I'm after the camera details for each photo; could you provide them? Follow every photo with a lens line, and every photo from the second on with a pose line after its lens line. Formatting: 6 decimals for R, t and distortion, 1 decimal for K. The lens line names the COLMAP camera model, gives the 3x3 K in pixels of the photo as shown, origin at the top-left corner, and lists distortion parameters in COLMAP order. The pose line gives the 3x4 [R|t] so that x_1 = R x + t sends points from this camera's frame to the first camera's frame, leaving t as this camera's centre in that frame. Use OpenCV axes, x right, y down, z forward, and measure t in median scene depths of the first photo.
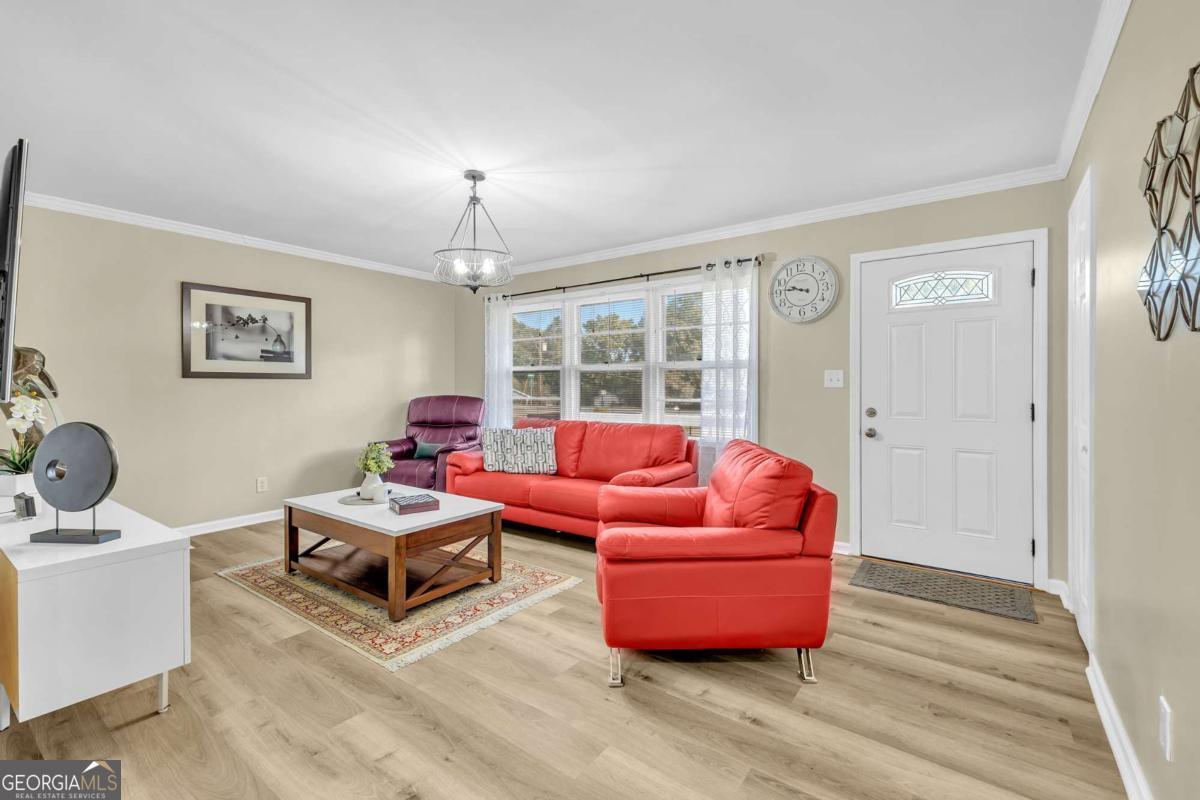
lens RADIAL K [[523.9, 0, 600.1], [0, 523.9, 385.1], [0, 0, 1]] dist [0.016700, -0.006488]
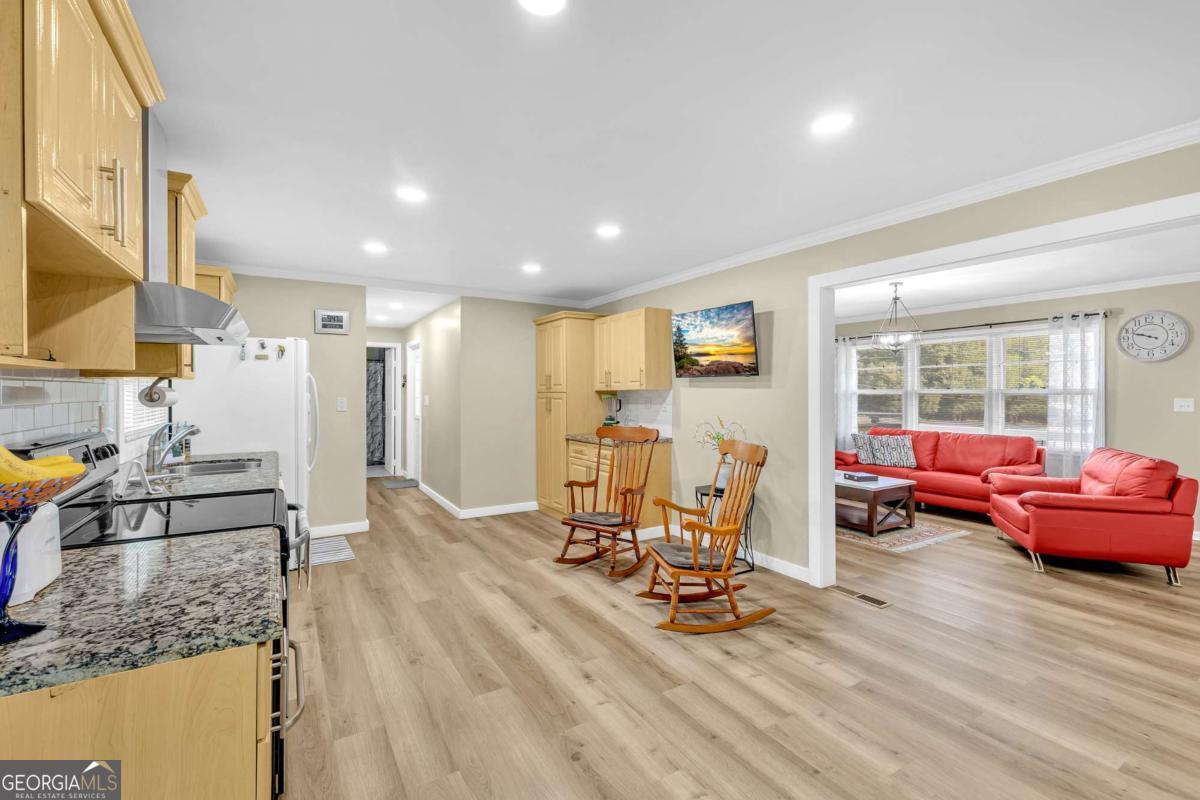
lens RADIAL K [[520.6, 0, 604.3], [0, 520.6, 392.4], [0, 0, 1]] dist [0.016702, -0.006117]
pose [[0.927763, 0.000324, -0.373169, -0.359077], [0.000920, 0.999995, 0.003154, -0.043914], [0.373168, -0.003270, 0.927758, -0.669174]]
